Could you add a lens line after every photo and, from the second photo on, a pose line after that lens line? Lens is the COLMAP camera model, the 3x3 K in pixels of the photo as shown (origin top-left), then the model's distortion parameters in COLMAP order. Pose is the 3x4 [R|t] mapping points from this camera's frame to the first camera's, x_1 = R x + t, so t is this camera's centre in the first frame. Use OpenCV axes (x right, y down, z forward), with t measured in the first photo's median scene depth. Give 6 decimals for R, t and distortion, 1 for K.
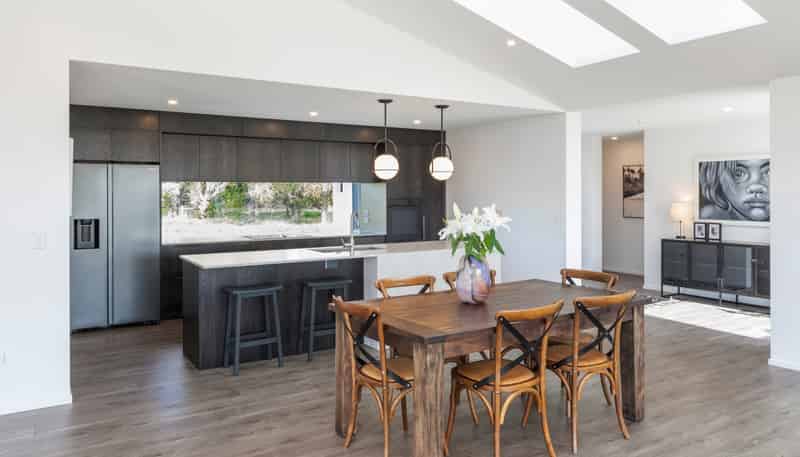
lens RADIAL K [[588.1, 0, 393.0], [0, 588.1, 198.9], [0, 0, 1]] dist [-0.001690, 0.003208]
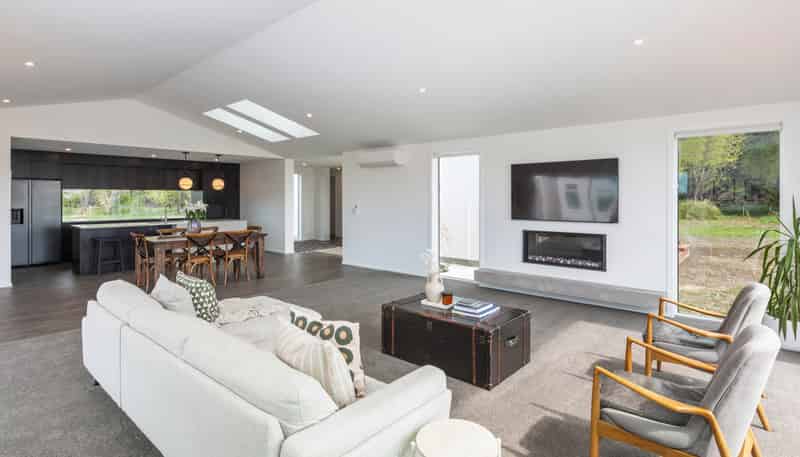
lens RADIAL K [[414.0, 0, 408.6], [0, 414.0, 202.9], [0, 0, 1]] dist [-0.014825, -0.002746]
pose [[0.955149, 0.002314, 0.296116, 0.293140], [-0.002422, 0.999997, -0.000002, 0.012611], [-0.296115, -0.000715, 0.955152, -0.613915]]
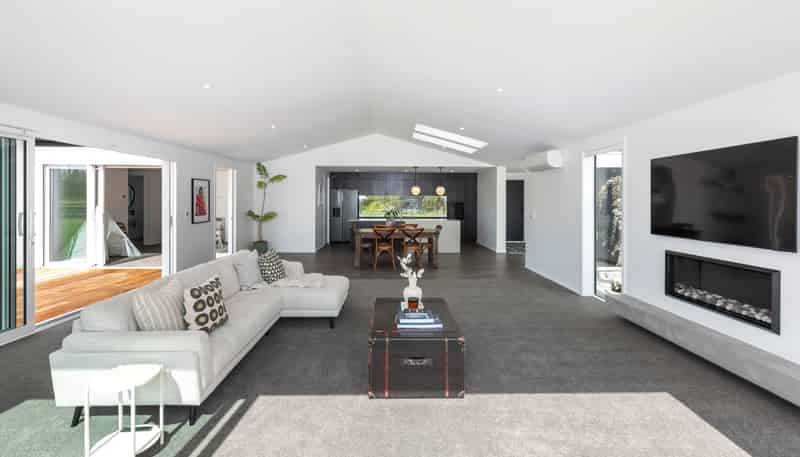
lens RADIAL K [[372.2, 0, 402.9], [0, 372.2, 203.8], [0, 0, 1]] dist [0.003343, 0.001591]
pose [[0.855951, 0.015134, -0.516836, 0.783033], [-0.015903, 0.999869, 0.002940, 0.004033], [0.516813, 0.005702, 0.856079, -0.531860]]
